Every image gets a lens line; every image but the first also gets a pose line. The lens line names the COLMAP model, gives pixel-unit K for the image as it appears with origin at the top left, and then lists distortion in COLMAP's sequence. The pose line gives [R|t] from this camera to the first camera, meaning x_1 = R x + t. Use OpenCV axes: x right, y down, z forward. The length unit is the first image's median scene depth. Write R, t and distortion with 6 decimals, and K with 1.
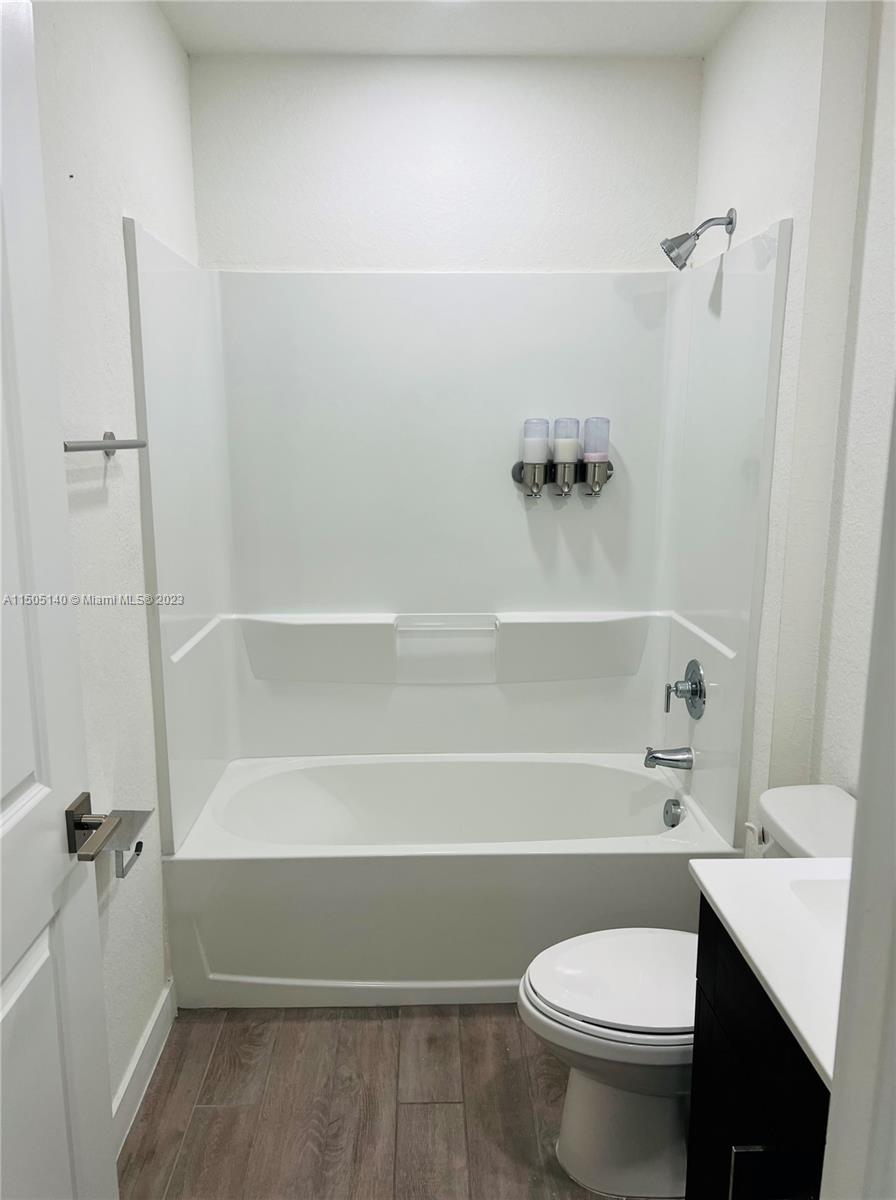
lens RADIAL K [[900.6, 0, 436.4], [0, 900.6, 596.8], [0, 0, 1]] dist [0.045171, -0.053797]
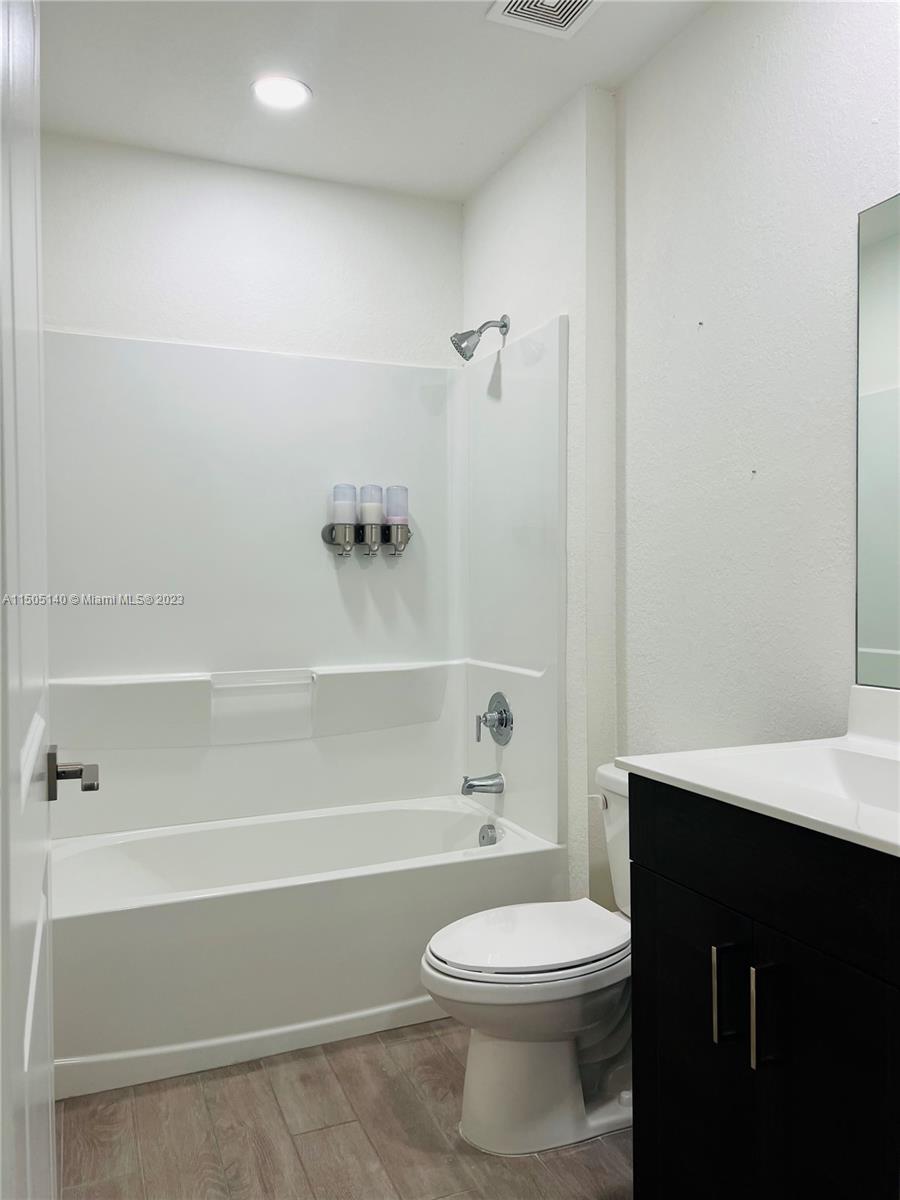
lens RADIAL K [[900.6, 0, 440.4], [0, 900.6, 605.4], [0, 0, 1]] dist [0.045171, -0.053797]
pose [[0.932145, -0.012154, 0.361880, -0.200983], [0.073660, 0.984902, -0.156657, 0.143658], [-0.354512, 0.172683, 0.918968, -0.027848]]
